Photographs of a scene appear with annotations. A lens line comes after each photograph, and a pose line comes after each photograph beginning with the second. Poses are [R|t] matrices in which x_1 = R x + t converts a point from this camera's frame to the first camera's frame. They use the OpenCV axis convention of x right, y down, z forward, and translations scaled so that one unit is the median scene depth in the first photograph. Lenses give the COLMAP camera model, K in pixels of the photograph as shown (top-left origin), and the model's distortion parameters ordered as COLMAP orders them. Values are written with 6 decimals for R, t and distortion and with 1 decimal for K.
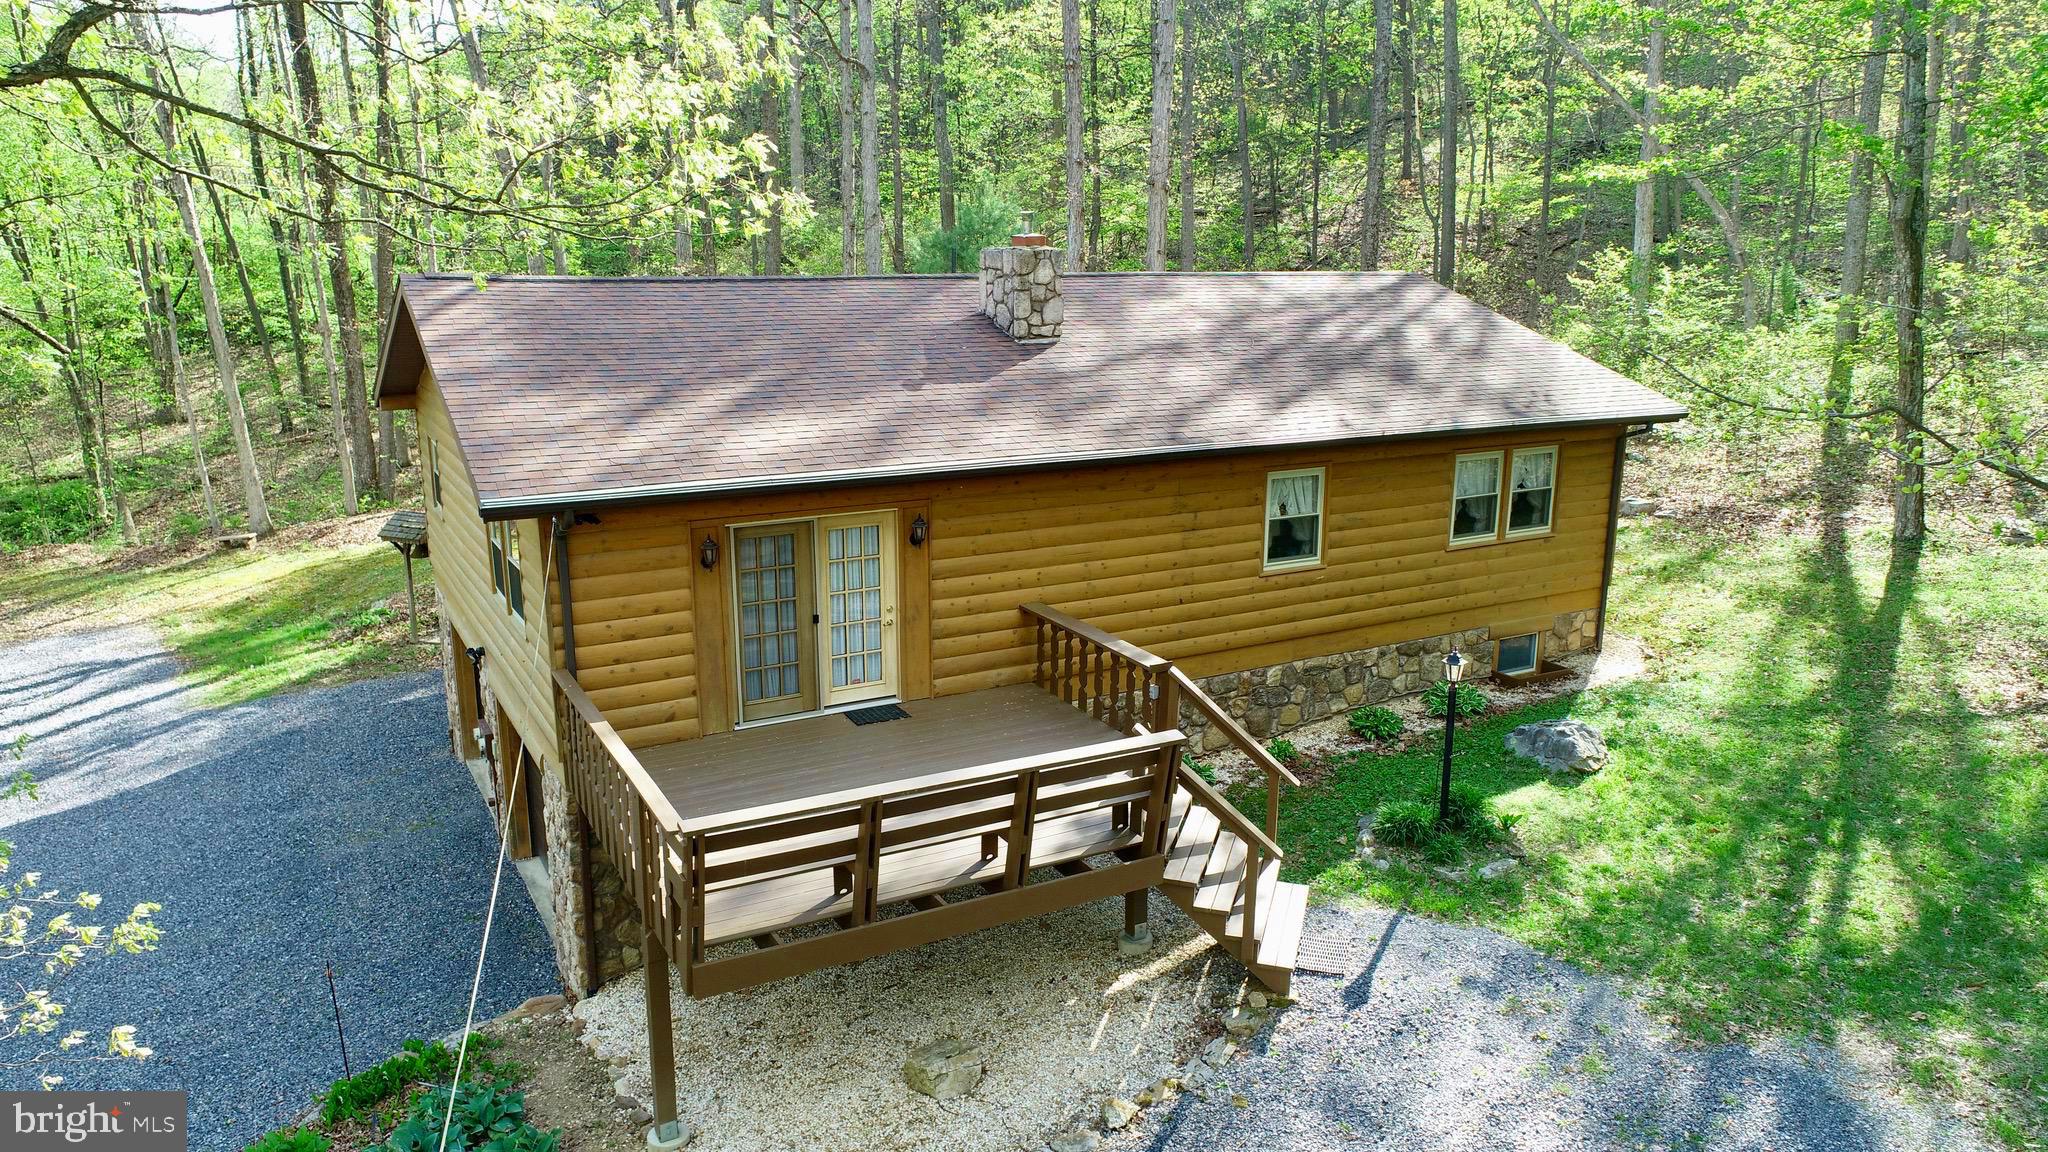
lens RADIAL K [[1371.0, 0, 1024.0], [0, 1371.0, 576.0], [0, 0, 1]] dist [-0.008130, -0.001898]
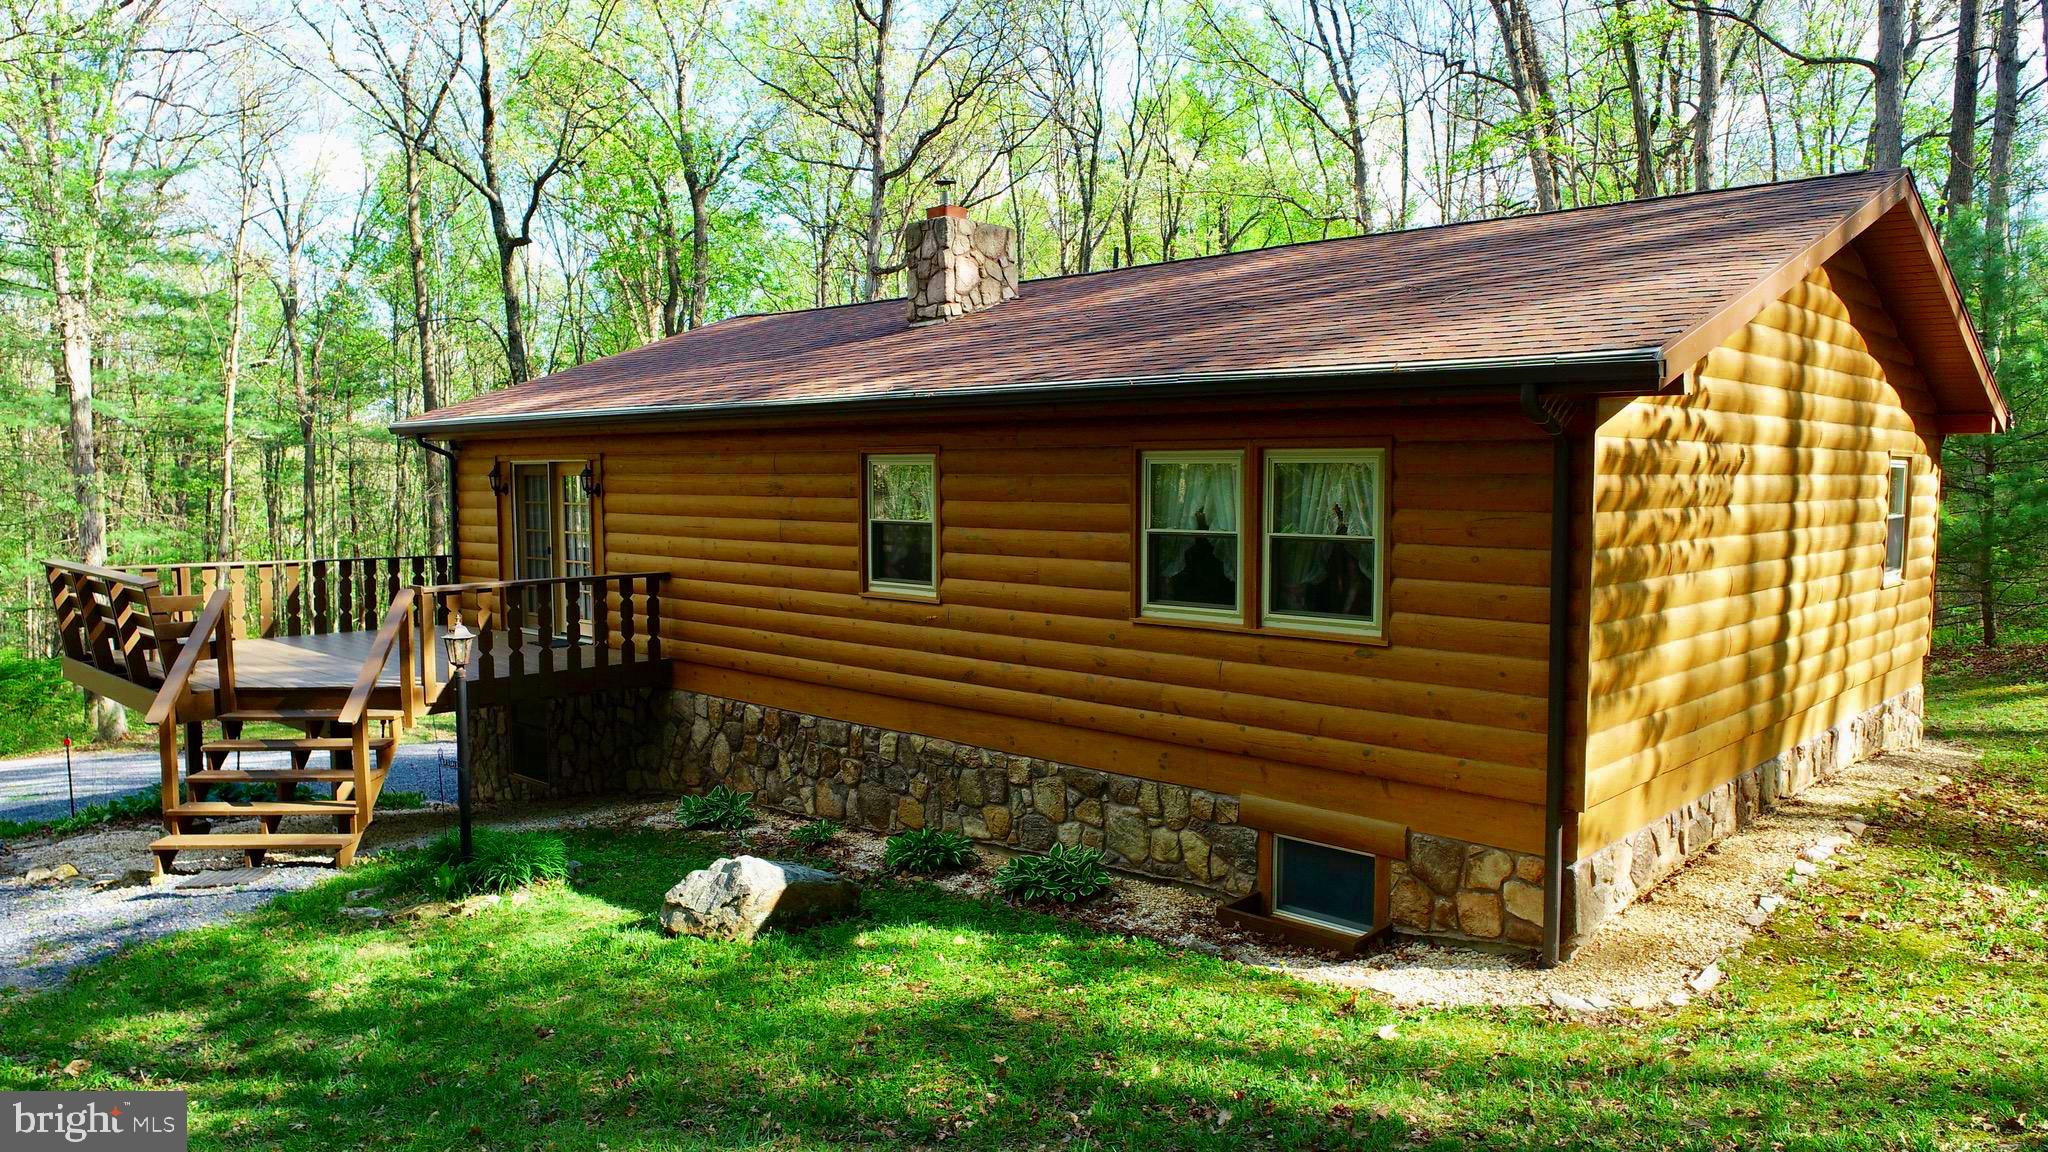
lens RADIAL K [[1371.0, 0, 1024.0], [0, 1371.0, 576.0], [0, 0, 1]] dist [-0.008130, -0.001898]
pose [[0.289365, 0.068592, -0.954758, 0.838881], [-0.211688, 0.977318, 0.006054, -0.031229], [0.933518, 0.200359, 0.297322, 0.795306]]
